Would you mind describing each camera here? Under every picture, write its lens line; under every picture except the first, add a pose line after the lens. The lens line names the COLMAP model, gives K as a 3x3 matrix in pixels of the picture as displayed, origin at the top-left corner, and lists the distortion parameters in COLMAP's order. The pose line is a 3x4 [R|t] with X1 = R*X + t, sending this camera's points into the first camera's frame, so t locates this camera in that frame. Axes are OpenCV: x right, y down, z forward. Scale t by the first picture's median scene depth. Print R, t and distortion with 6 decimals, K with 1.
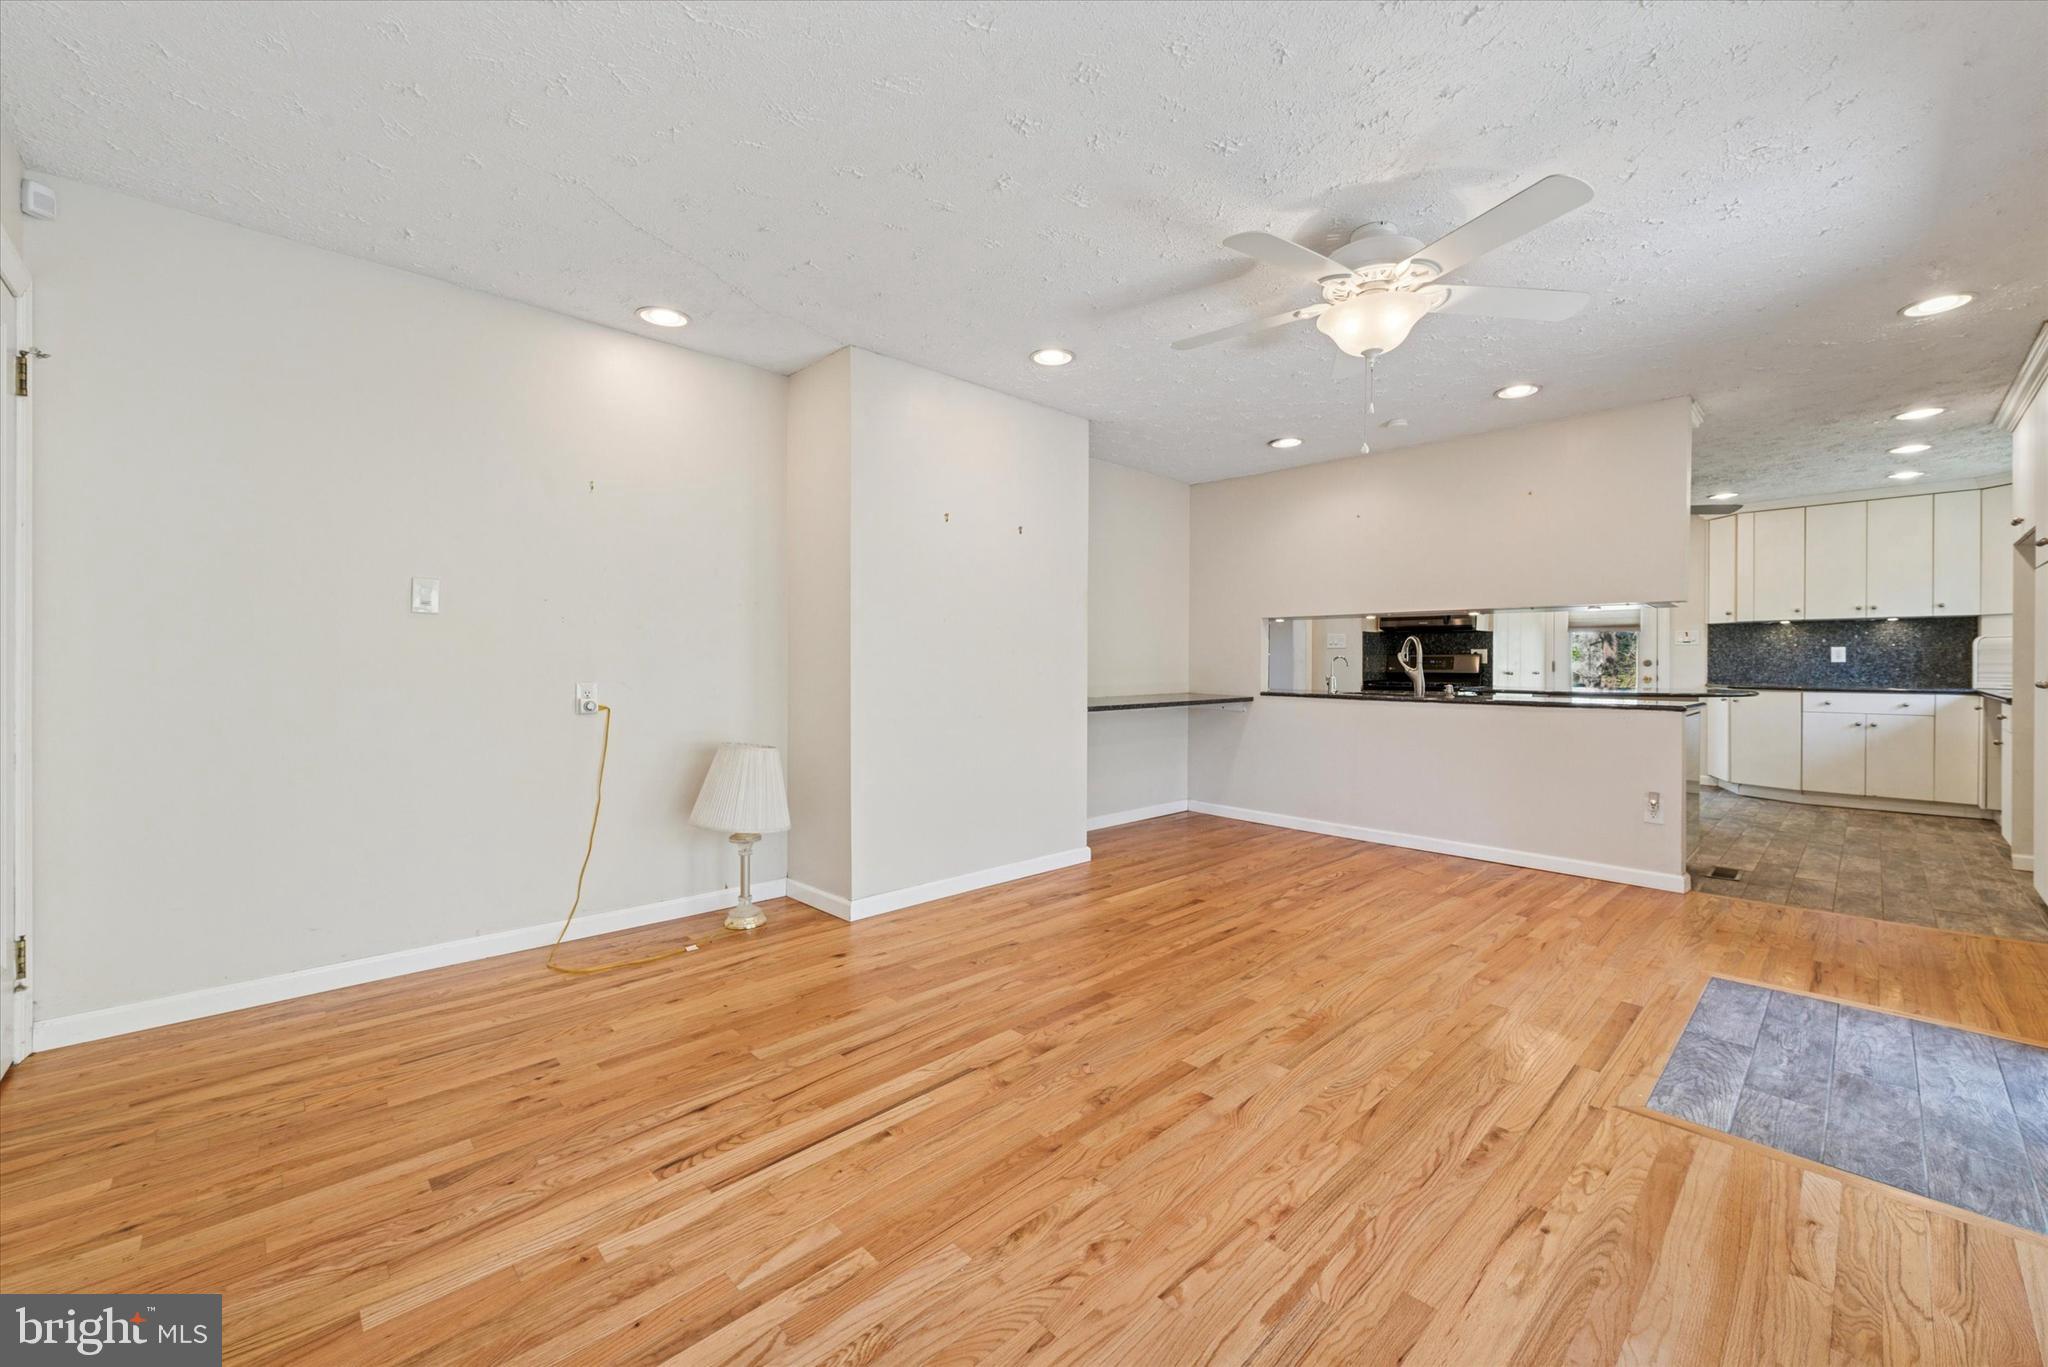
lens RADIAL K [[809.2, 0, 1028.0], [0, 809.2, 664.4], [0, 0, 1]] dist [0.006118, -0.000693]
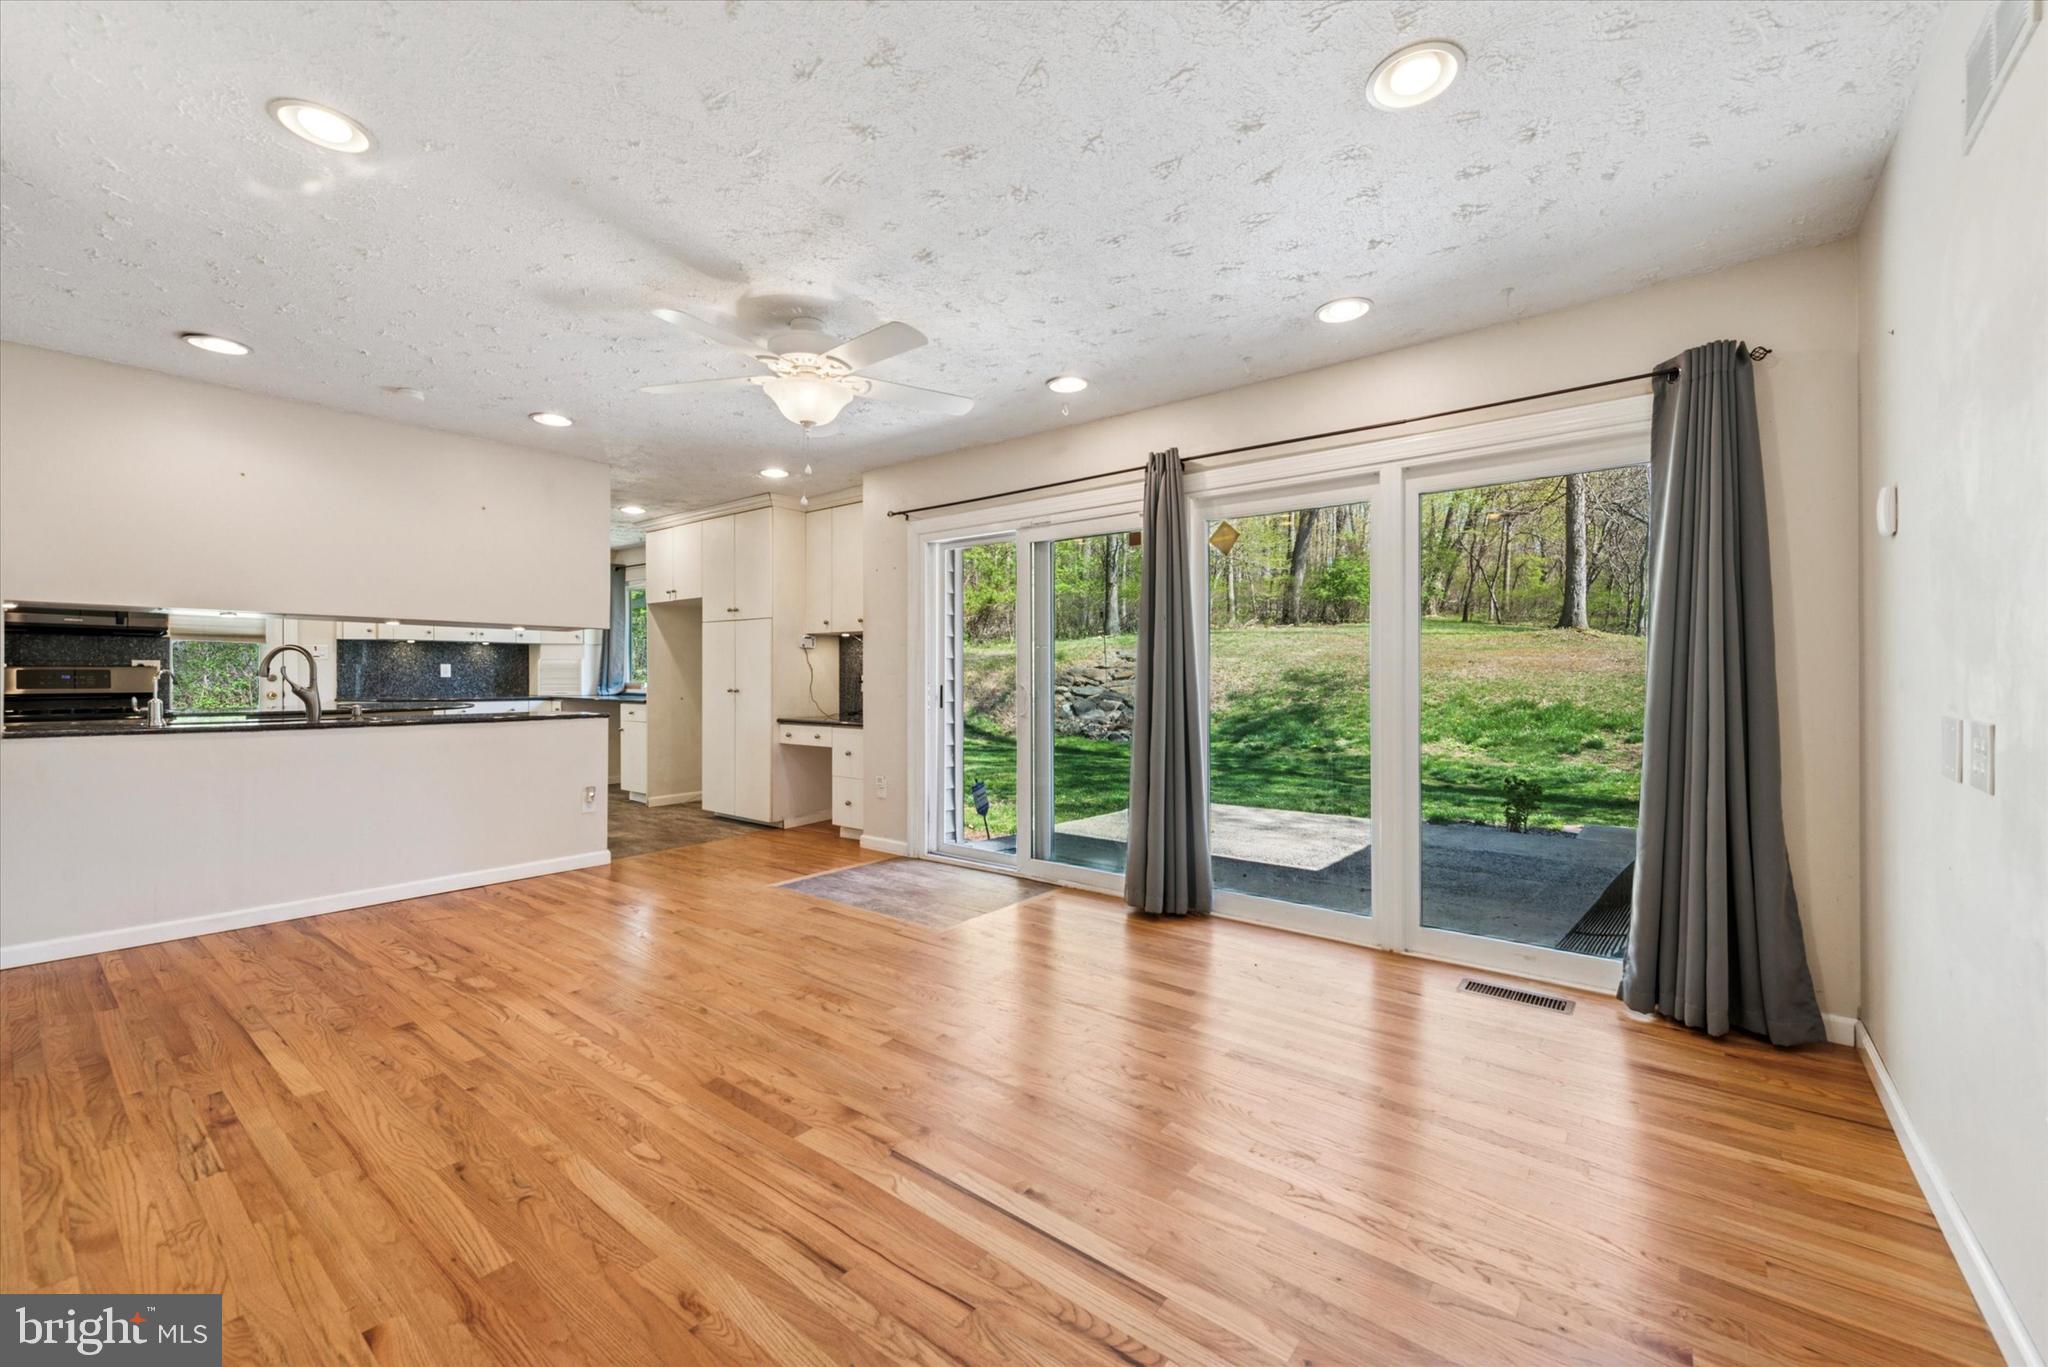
lens RADIAL K [[820.8, 0, 1022.9], [0, 820.8, 672.0], [0, 0, 1]] dist [0.008431, -0.000970]
pose [[-0.141578, 0.003988, 0.989919, -0.368204], [0.002384, 0.999990, -0.003688, -0.004007], [-0.989924, 0.001838, -0.141586, 0.378456]]
